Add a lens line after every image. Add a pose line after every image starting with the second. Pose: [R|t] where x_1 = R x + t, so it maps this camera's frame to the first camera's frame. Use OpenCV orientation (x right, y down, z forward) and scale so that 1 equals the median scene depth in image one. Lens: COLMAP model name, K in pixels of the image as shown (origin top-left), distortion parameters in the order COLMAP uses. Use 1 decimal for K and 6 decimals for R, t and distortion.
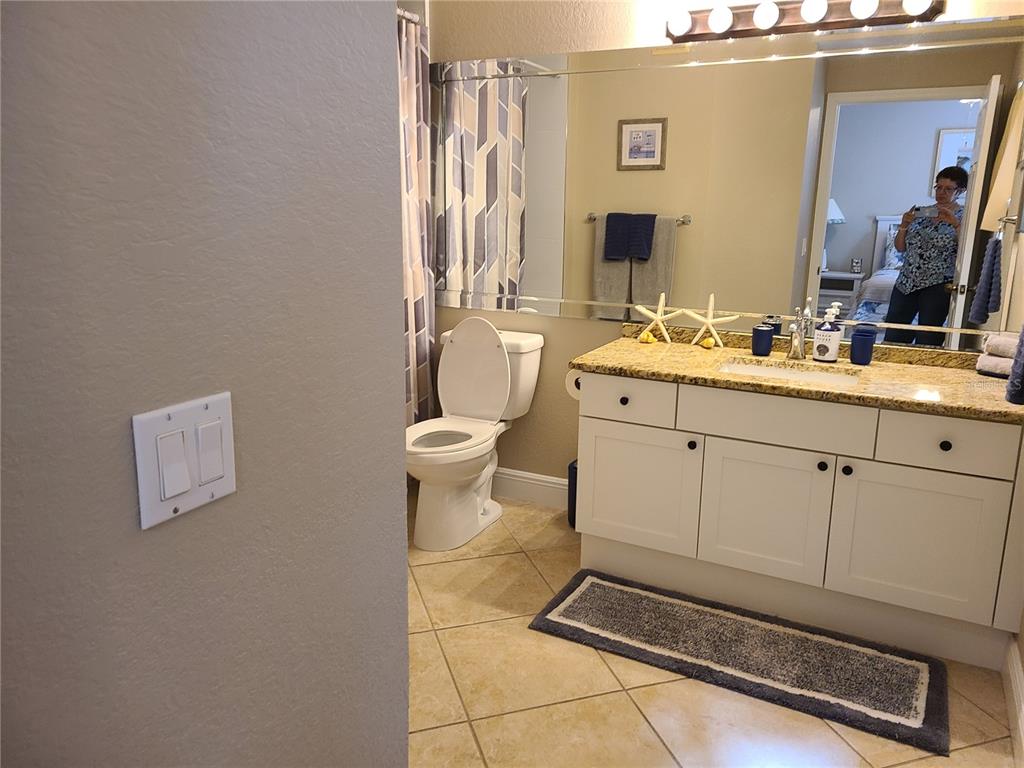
lens RADIAL K [[776.2, 0, 512.0], [0, 776.2, 384.0], [0, 0, 1]] dist [0.103459, 0.000205]
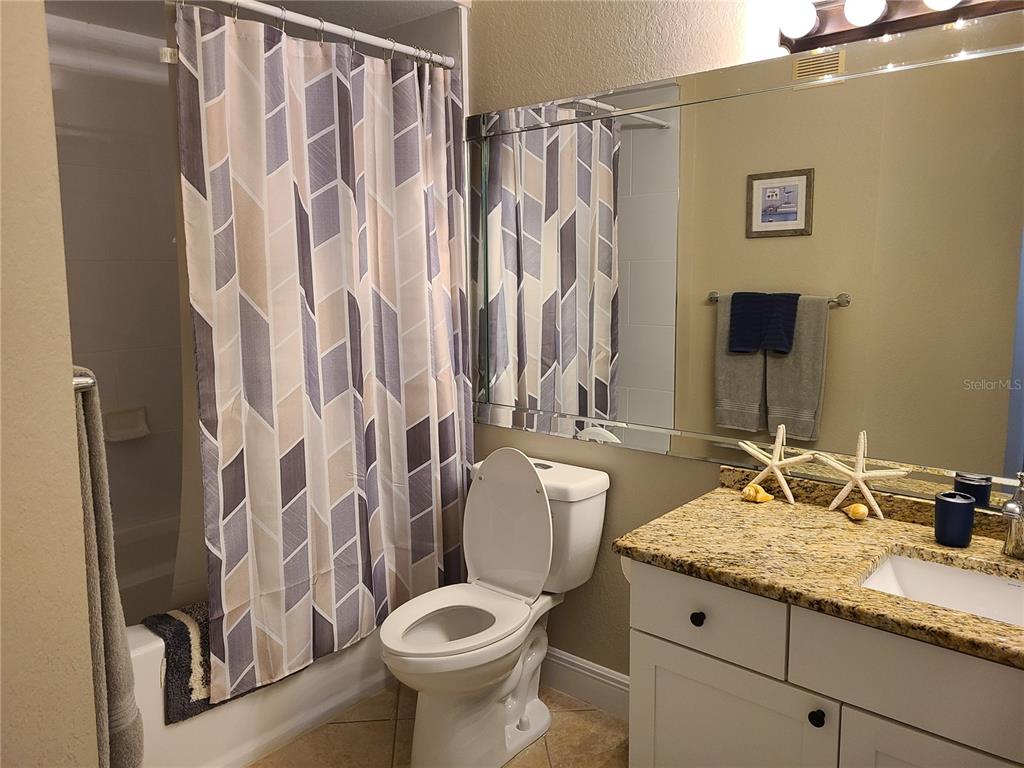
lens RADIAL K [[746.3, 0, 512.0], [0, 746.3, 384.0], [0, 0, 1]] dist [0.066087, -0.010714]
pose [[0.971749, 0.010122, -0.235801, 0.112394], [-0.027543, 0.997117, -0.070703, -0.091593], [0.234406, 0.075200, 0.969226, 0.309159]]
